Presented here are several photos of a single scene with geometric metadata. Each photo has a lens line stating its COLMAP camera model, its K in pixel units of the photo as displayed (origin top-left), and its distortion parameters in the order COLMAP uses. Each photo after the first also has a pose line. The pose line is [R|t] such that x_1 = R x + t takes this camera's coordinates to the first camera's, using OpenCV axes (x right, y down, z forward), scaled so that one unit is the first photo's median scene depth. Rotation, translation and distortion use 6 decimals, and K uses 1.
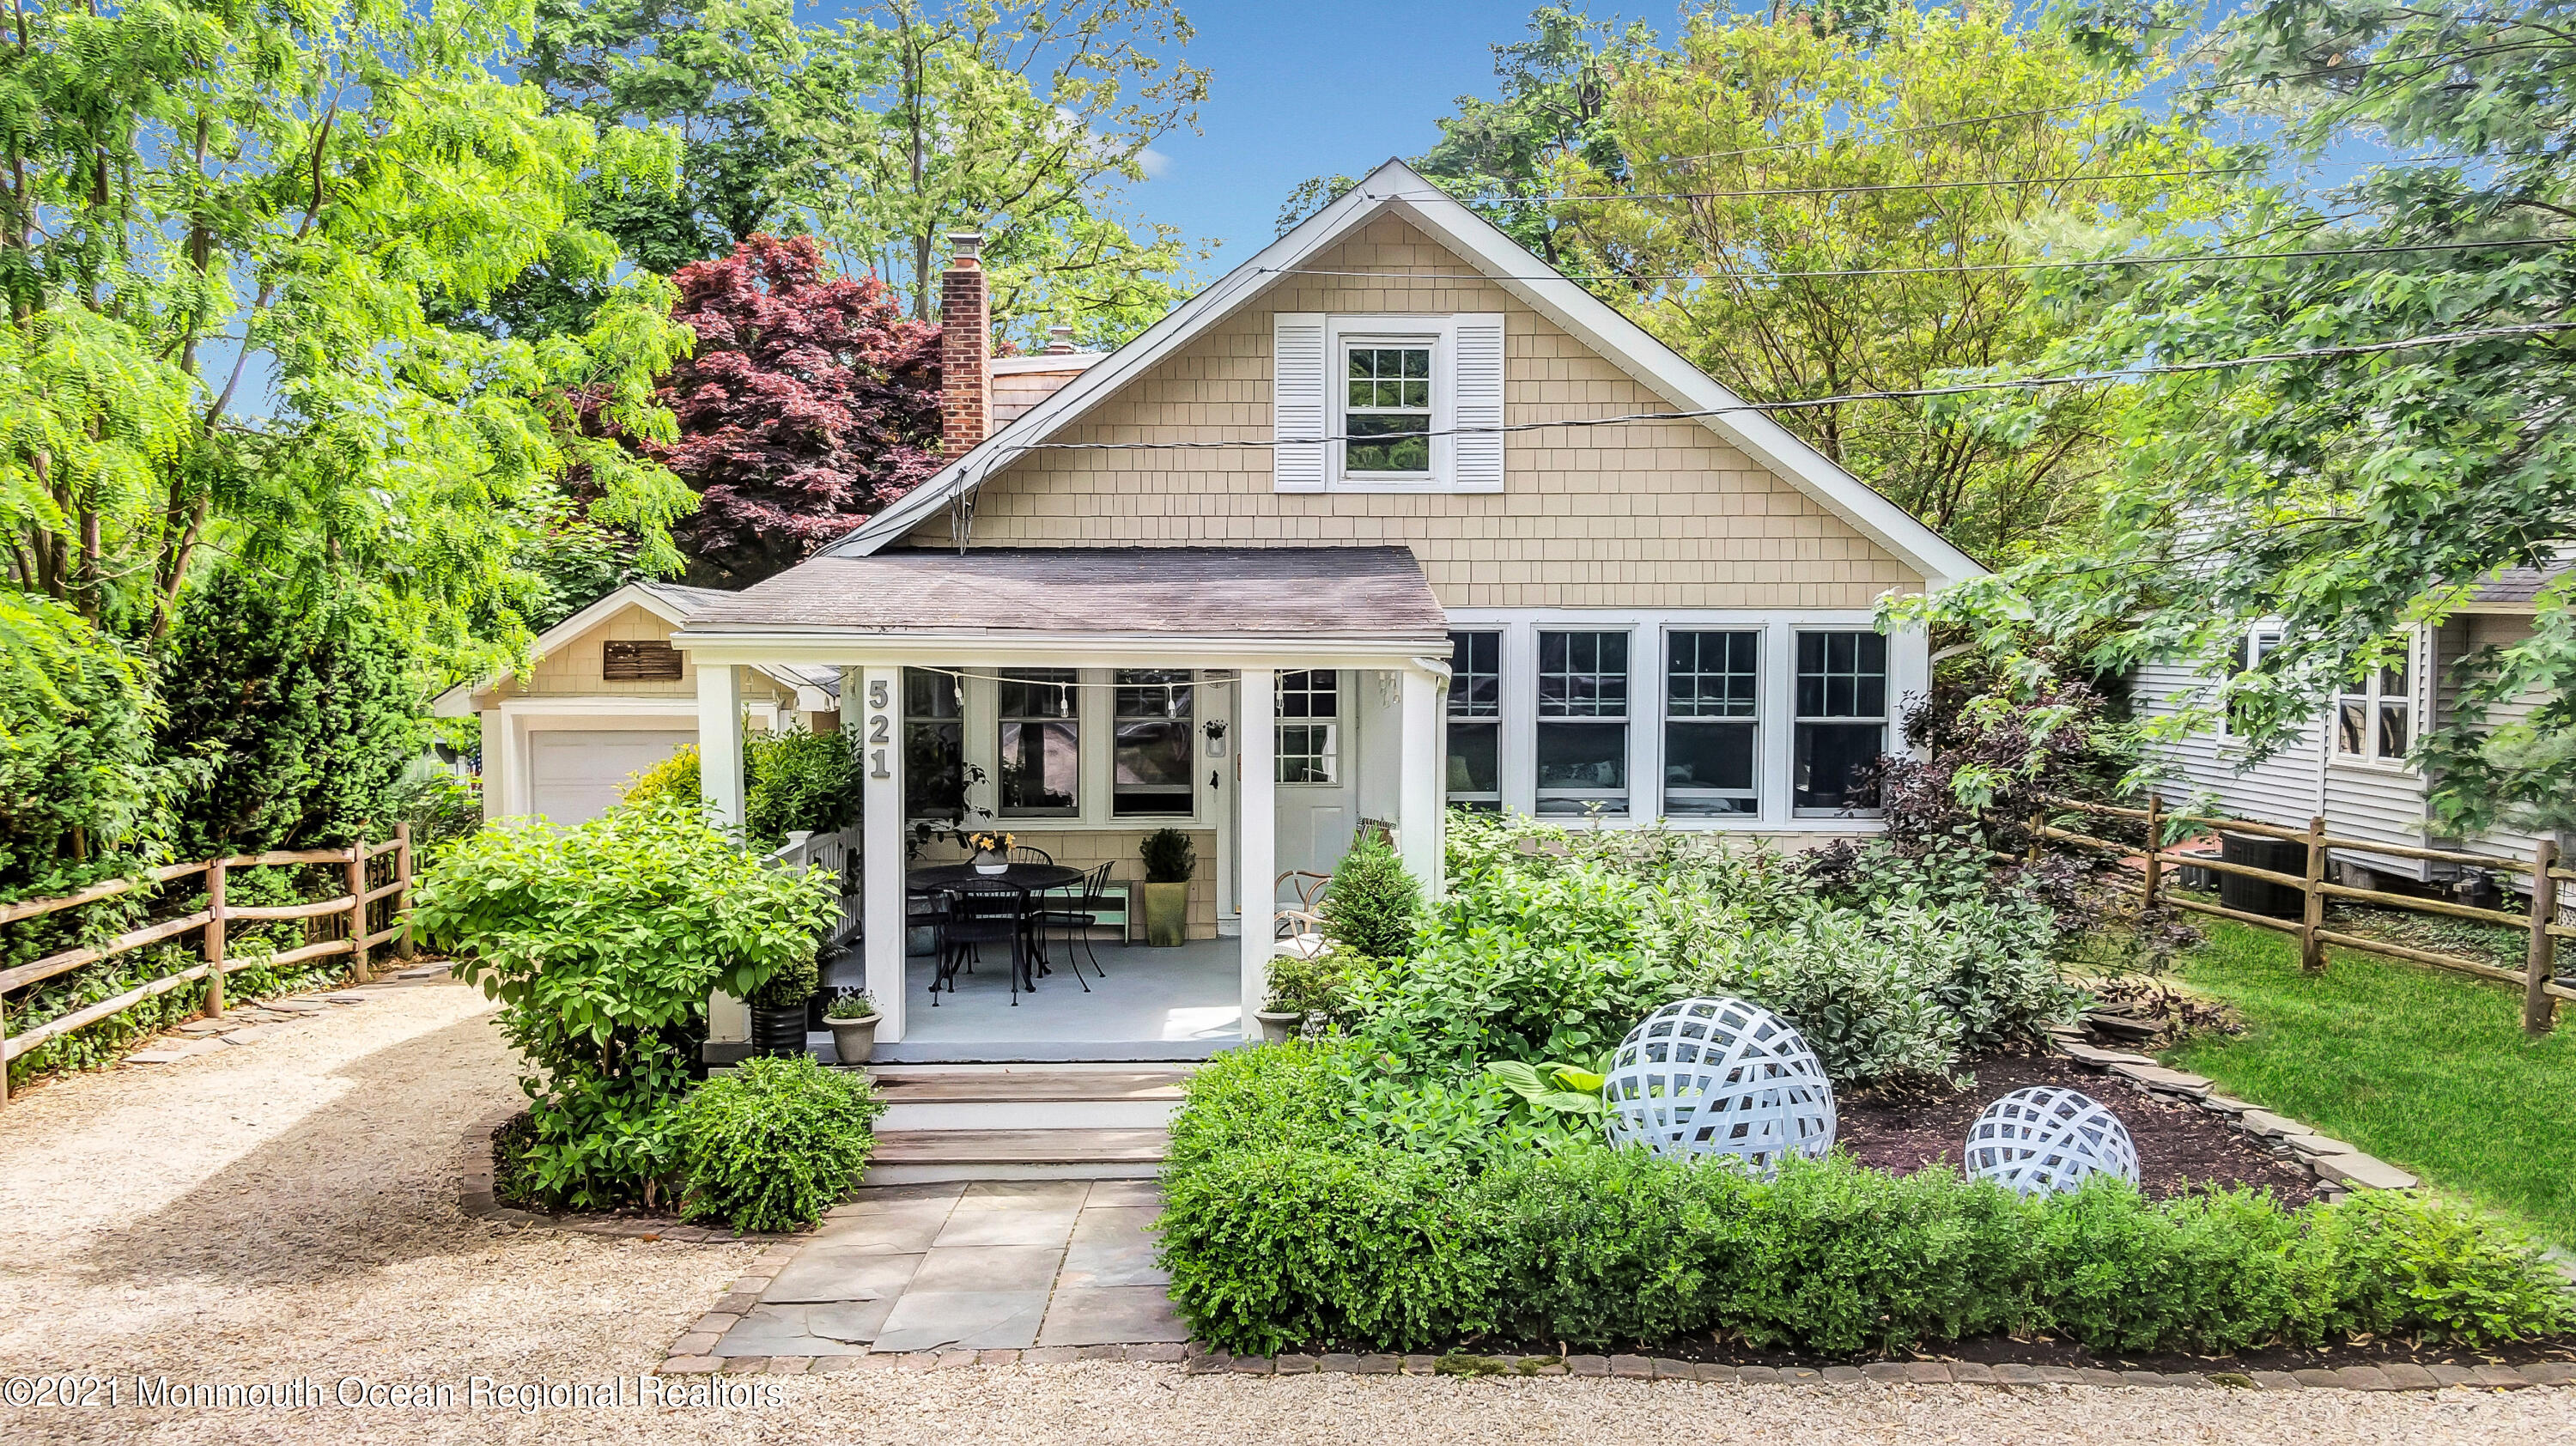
lens RADIAL K [[1793.1, 0, 1288.0], [0, 1793.1, 723.0], [0, 0, 1]] dist [0.042906, -0.000096]
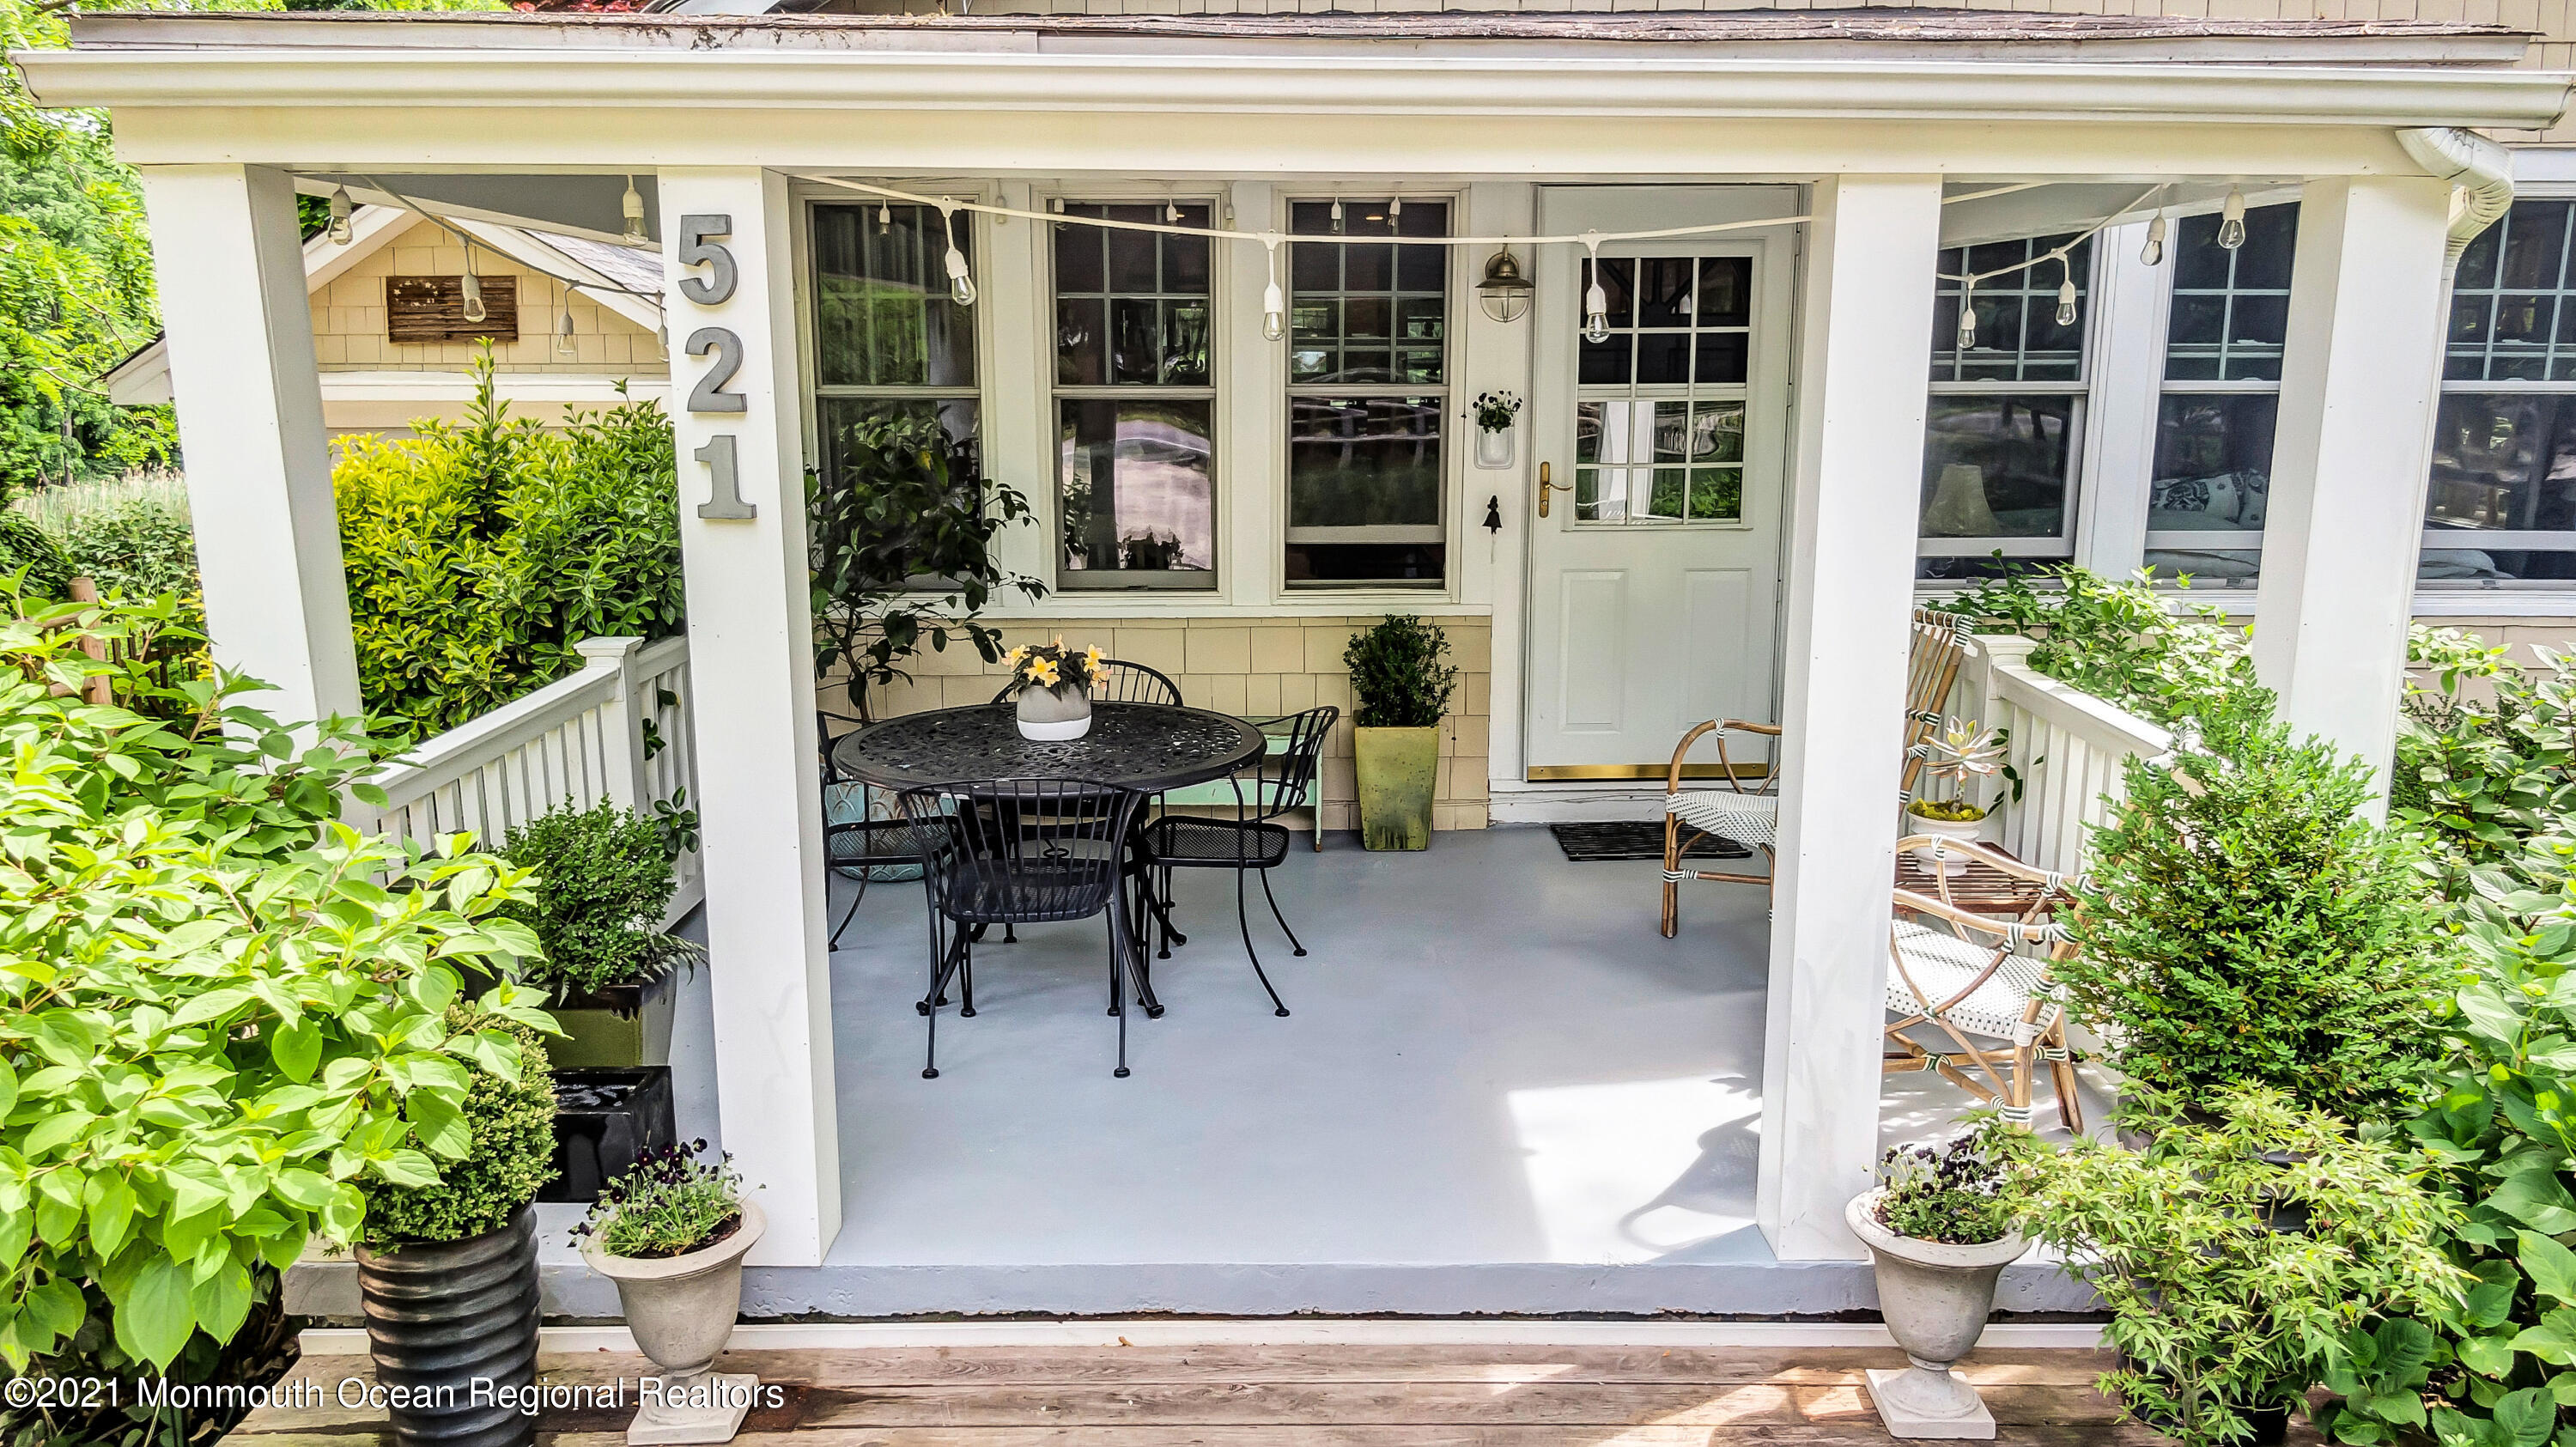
lens RADIAL K [[1793.2, 0, 1288.0], [0, 1793.2, 723.5], [0, 0, 1]] dist [0.042906, -0.000096]
pose [[0.999869, 0.001078, -0.016161, -0.093082], [0.001419, 0.988117, 0.153700, 0.012897], [0.016135, -0.153703, 0.987985, 0.525666]]
